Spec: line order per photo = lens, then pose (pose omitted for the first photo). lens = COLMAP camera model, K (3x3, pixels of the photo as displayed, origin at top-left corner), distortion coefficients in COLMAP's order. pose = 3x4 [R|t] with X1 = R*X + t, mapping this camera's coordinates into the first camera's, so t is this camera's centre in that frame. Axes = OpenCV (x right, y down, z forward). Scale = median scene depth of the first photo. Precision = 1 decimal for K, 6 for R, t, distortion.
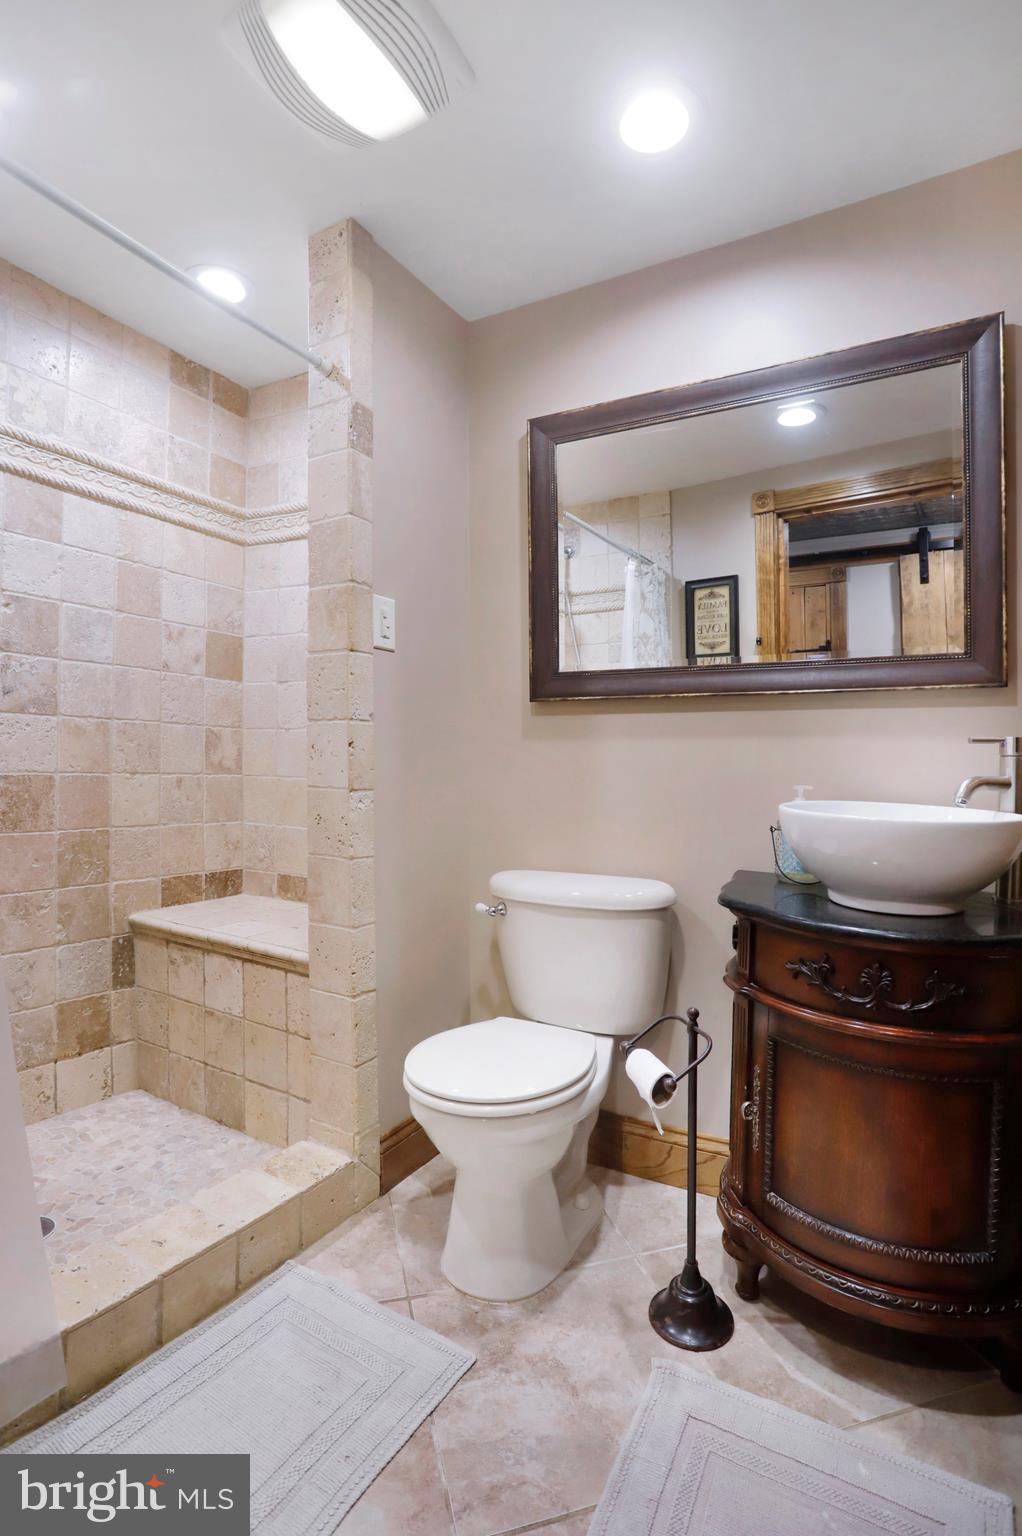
lens RADIAL K [[752.7, 0, 510.5], [0, 752.7, 771.9], [0, 0, 1]] dist [-0.049583, 0.013842]
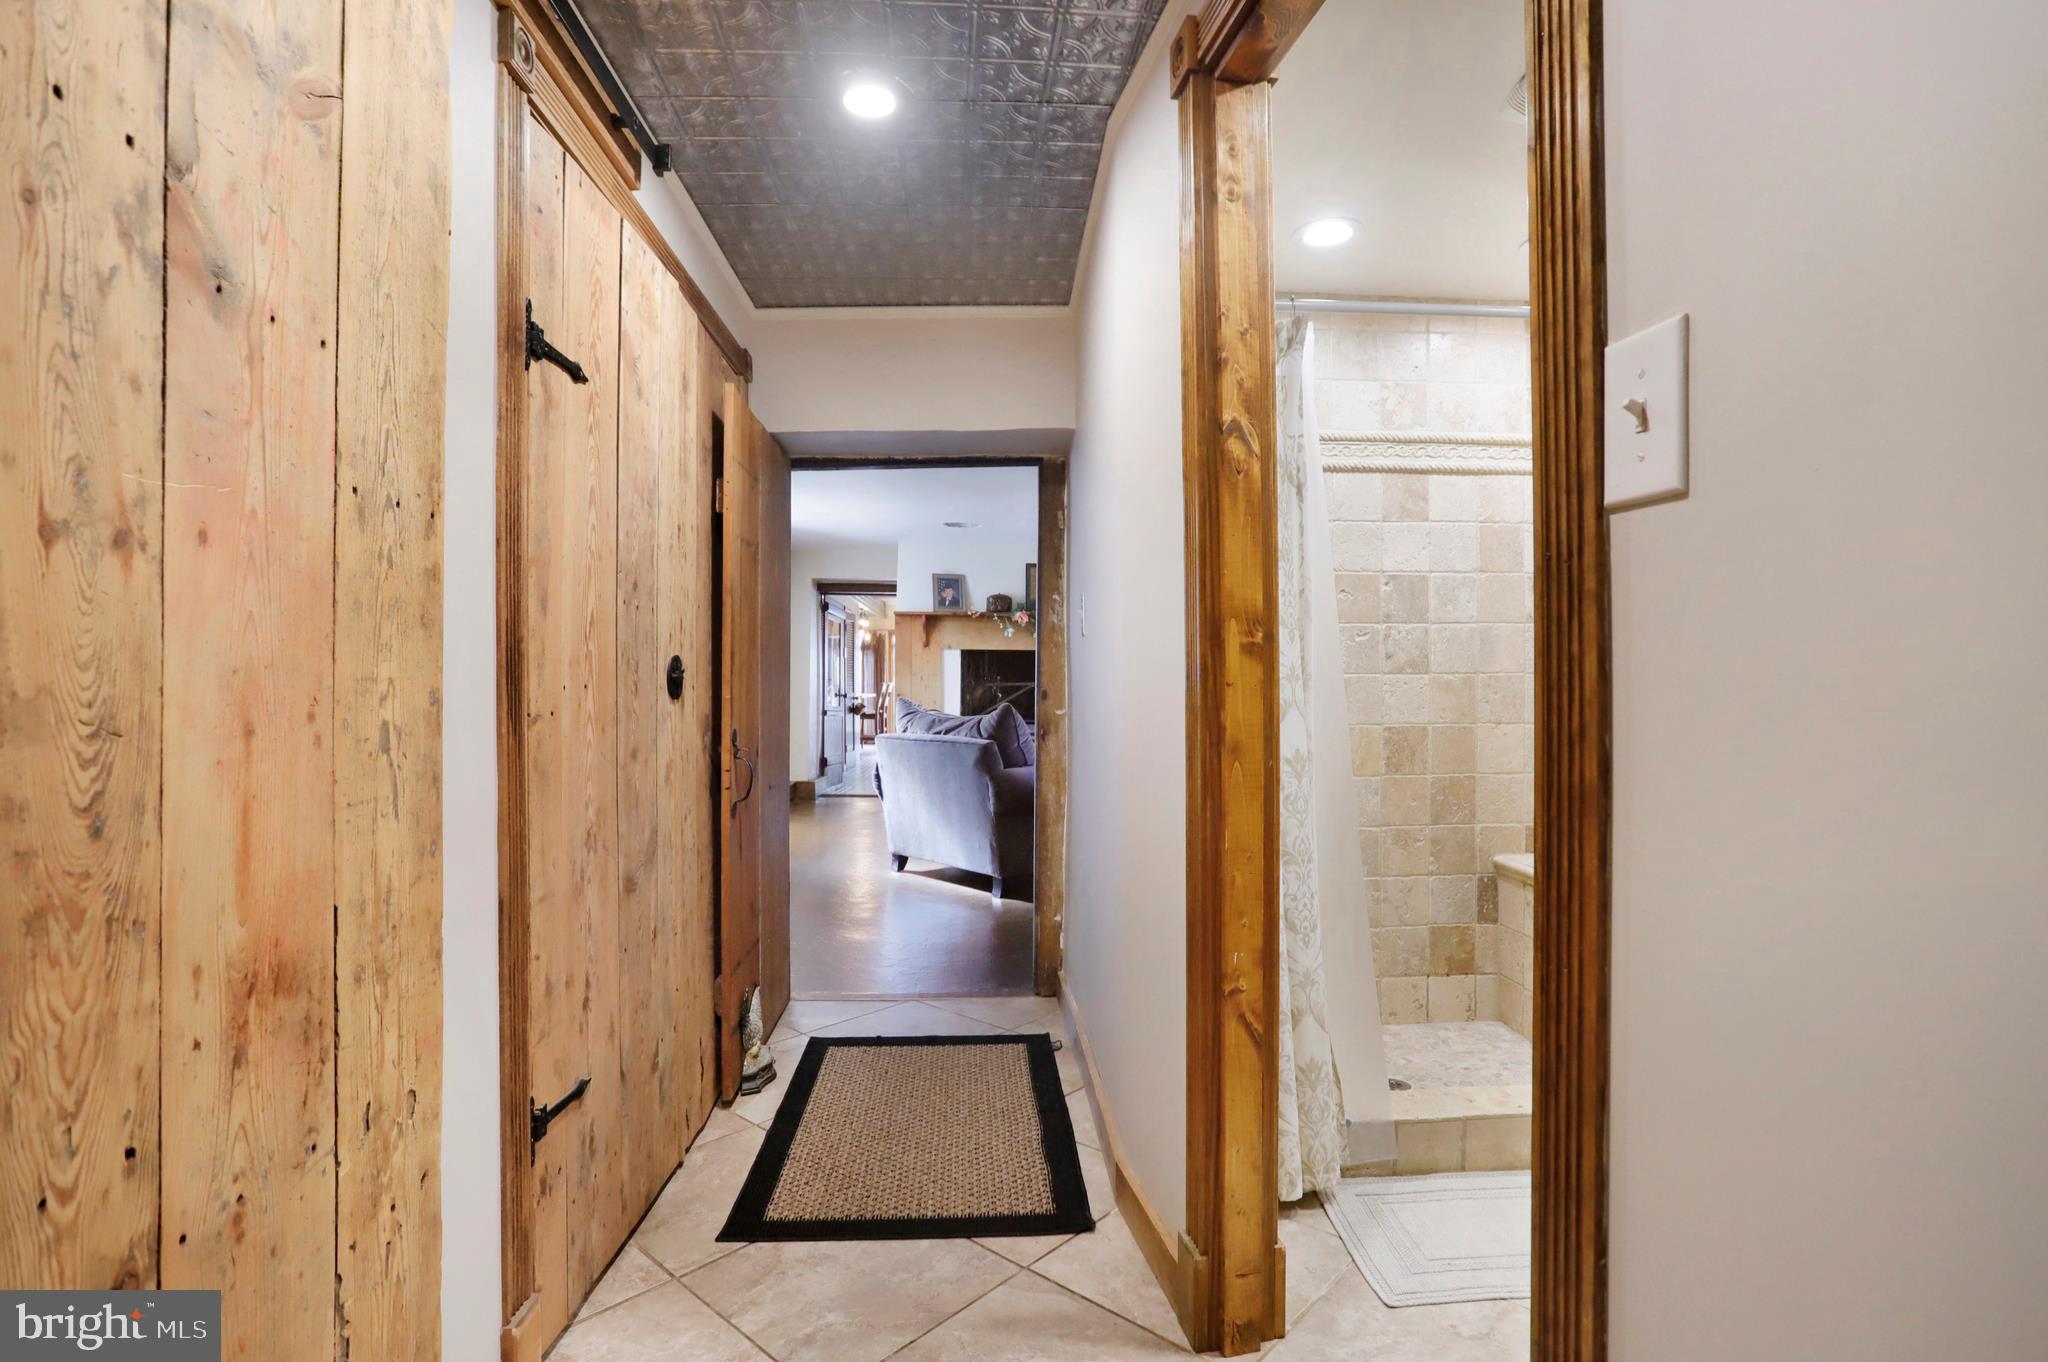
lens RADIAL K [[1003.7, 0, 1024.7], [0, 1003.7, 688.9], [0, 0, 1]] dist [-0.049583, 0.013842]
pose [[0.544296, -0.014613, -0.838766, 0.335401], [0.012334, 0.999880, -0.009416, -0.045716], [0.838802, -0.005220, 0.544411, -0.358460]]
